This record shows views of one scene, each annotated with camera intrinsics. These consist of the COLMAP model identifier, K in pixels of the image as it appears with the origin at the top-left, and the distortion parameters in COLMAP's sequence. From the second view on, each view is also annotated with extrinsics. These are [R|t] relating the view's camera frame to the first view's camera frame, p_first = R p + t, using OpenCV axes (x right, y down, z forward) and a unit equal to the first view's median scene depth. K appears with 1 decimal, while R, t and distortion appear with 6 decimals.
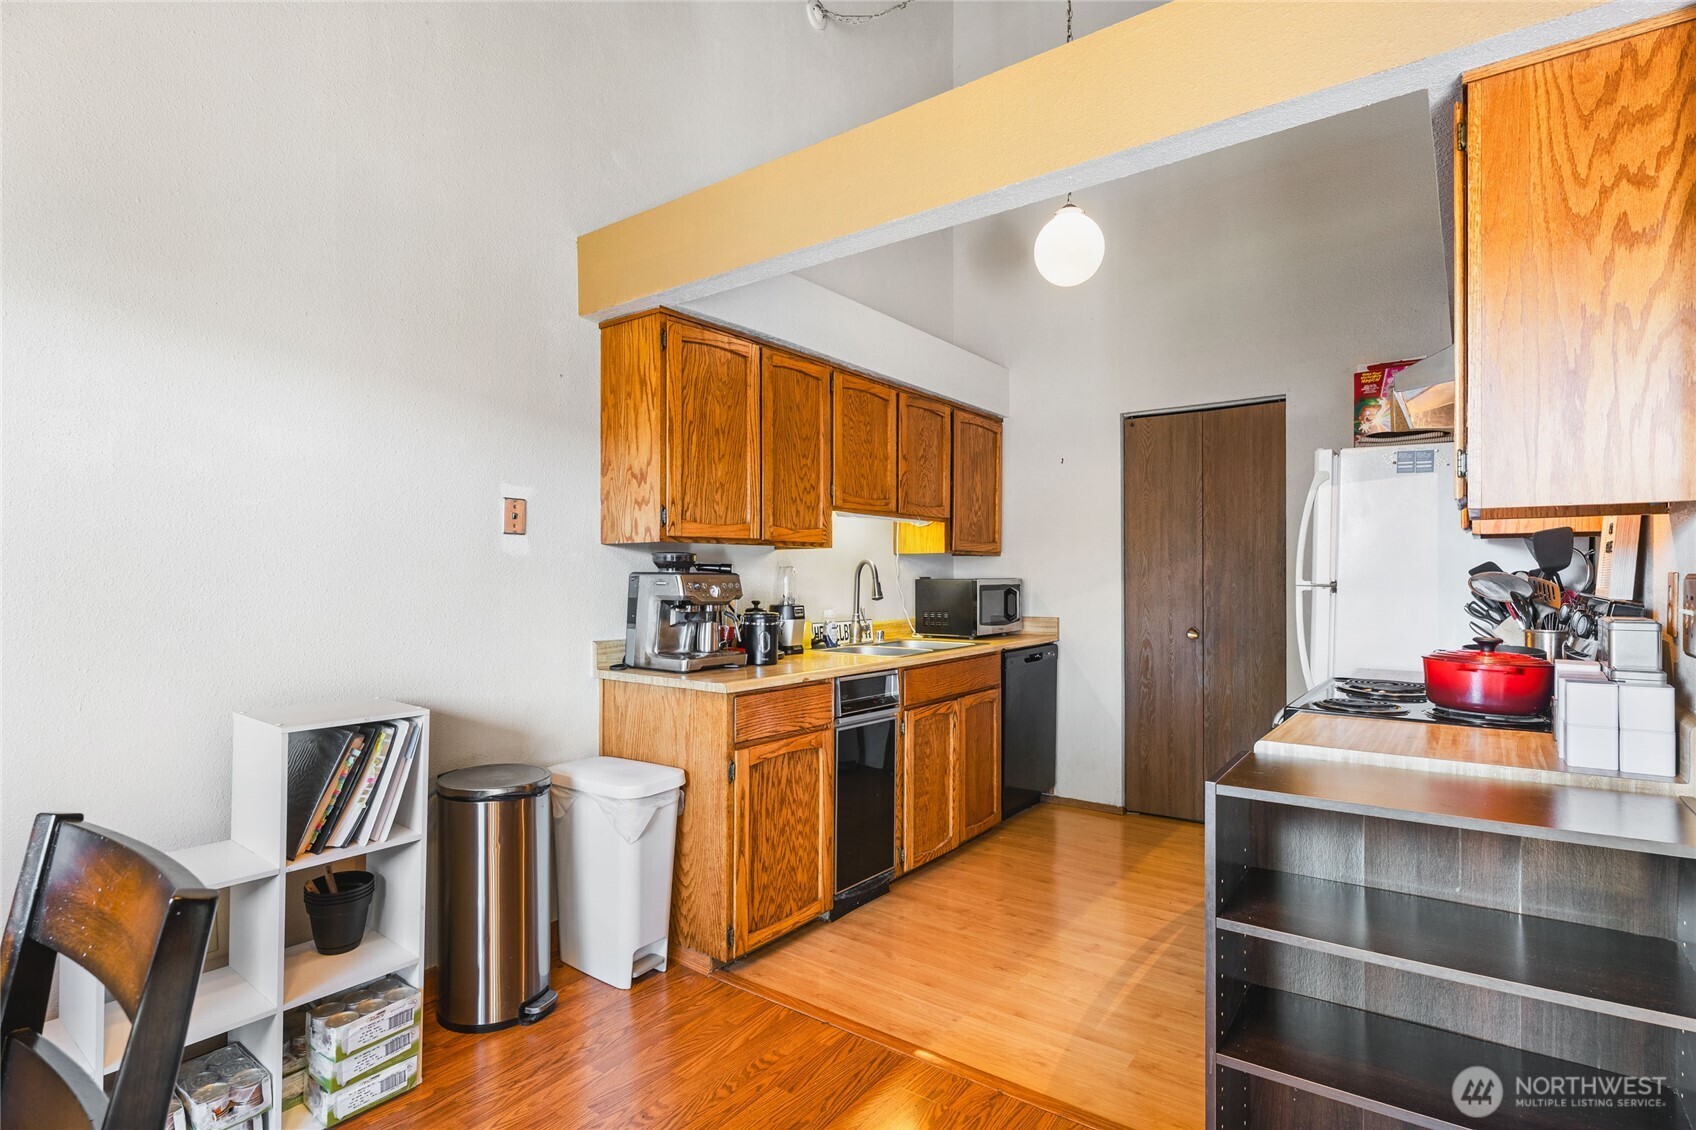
lens RADIAL K [[853.3, 0, 848.3], [0, 853.3, 567.7], [0, 0, 1]] dist [0.000104, 0.000005]
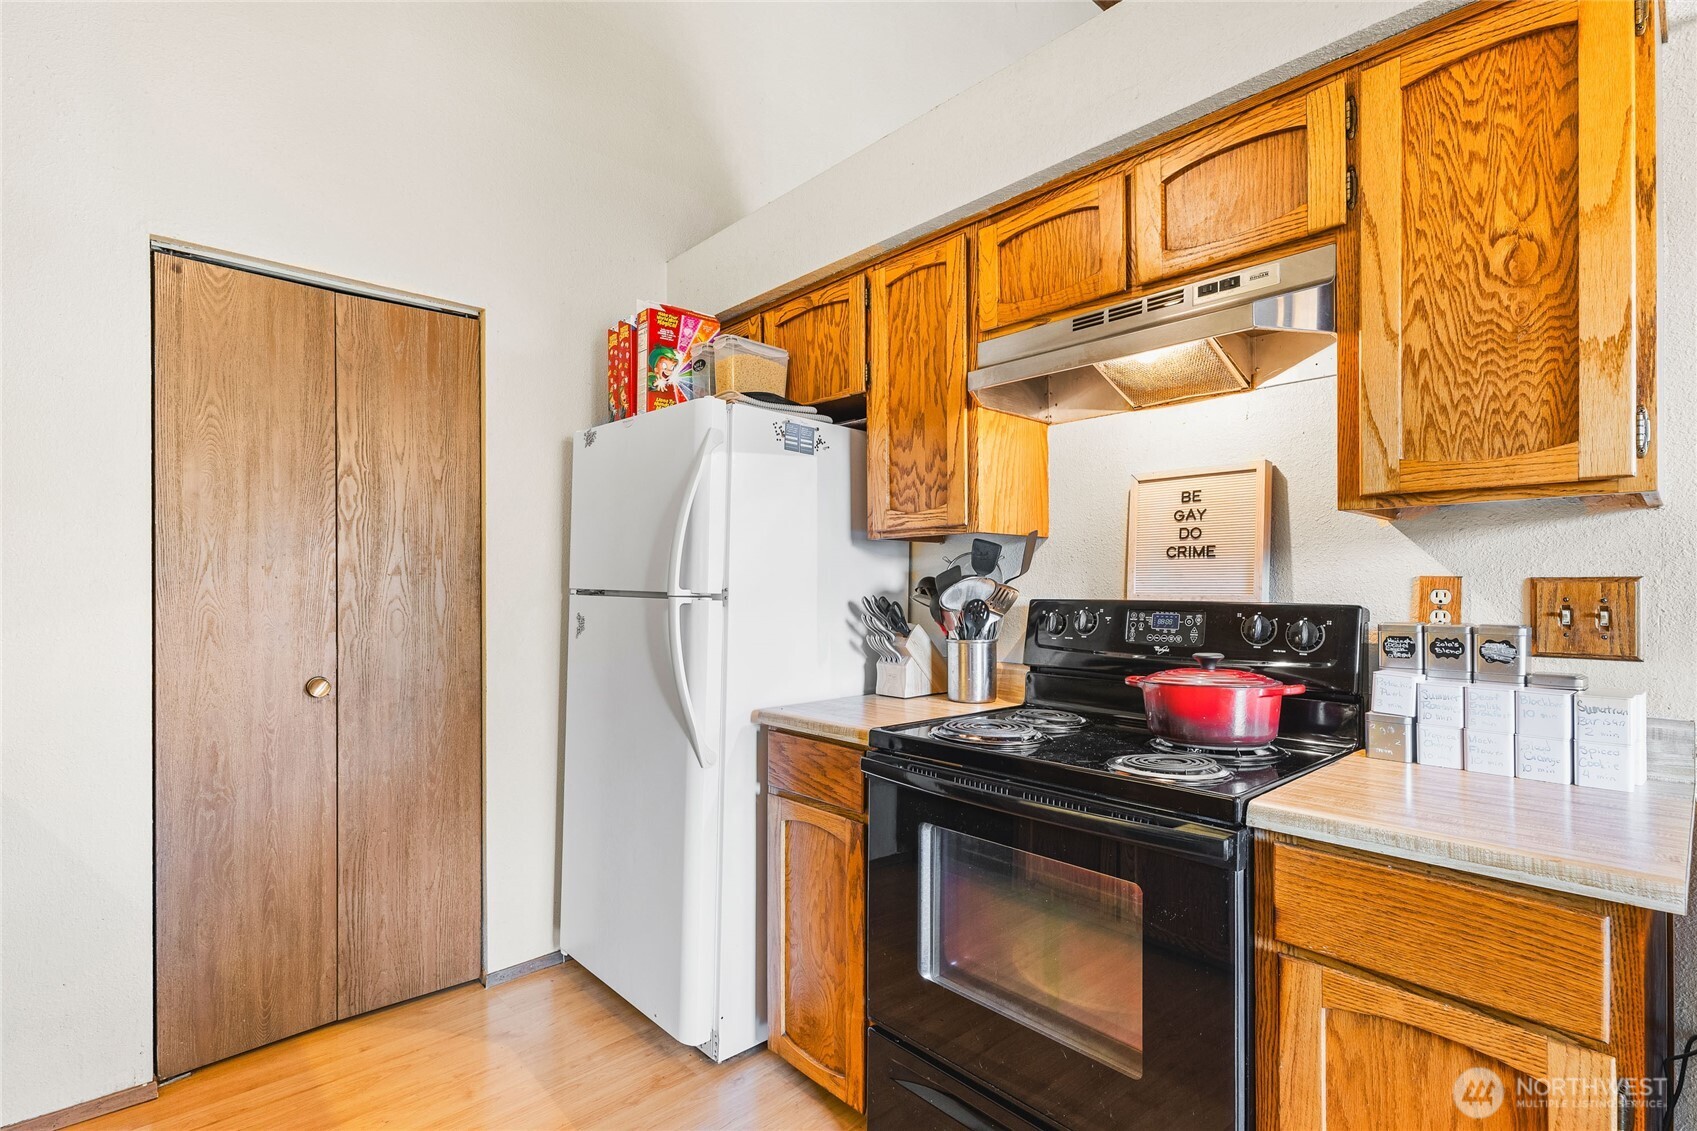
lens RADIAL K [[785.6, 0, 849.2], [0, 785.6, 579.2], [0, 0, 1]] dist [-0.003318, -0.000611]
pose [[0.177310, 0.008320, 0.984120, -0.034829], [-0.006590, 0.999952, -0.007267, 0.008815], [-0.984133, -0.005197, 0.177356, 0.589588]]
